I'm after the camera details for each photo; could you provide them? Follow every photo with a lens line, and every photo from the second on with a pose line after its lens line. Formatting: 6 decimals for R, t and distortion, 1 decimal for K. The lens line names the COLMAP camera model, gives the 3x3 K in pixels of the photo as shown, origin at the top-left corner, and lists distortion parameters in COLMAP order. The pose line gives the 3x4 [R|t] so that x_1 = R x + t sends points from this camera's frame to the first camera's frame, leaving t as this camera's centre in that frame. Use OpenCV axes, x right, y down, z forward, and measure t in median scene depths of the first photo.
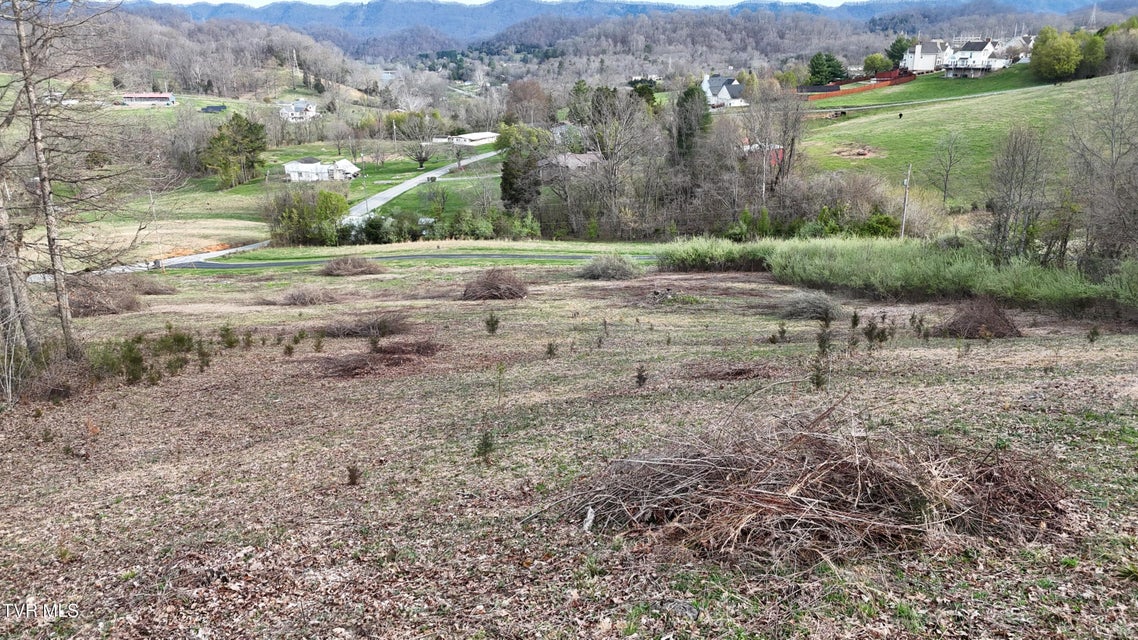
lens RADIAL K [[829.6, 0, 570.8], [0, 829.6, 322.9], [0, 0, 1]] dist [0.087706, -0.083181]
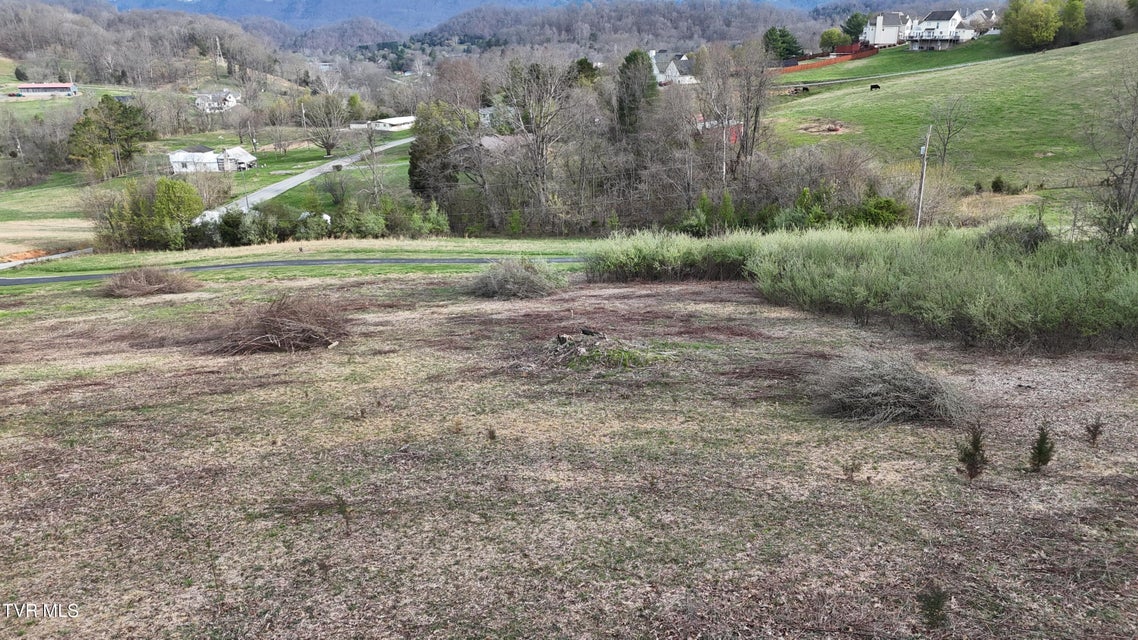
lens RADIAL K [[829.6, 0, 570.8], [0, 829.6, 322.9], [0, 0, 1]] dist [0.087706, -0.083181]
pose [[0.998179, -0.025080, 0.054866, 0.018204], [0.024691, 0.999665, 0.007760, -0.011425], [-0.055042, -0.006391, 0.998464, 0.105853]]
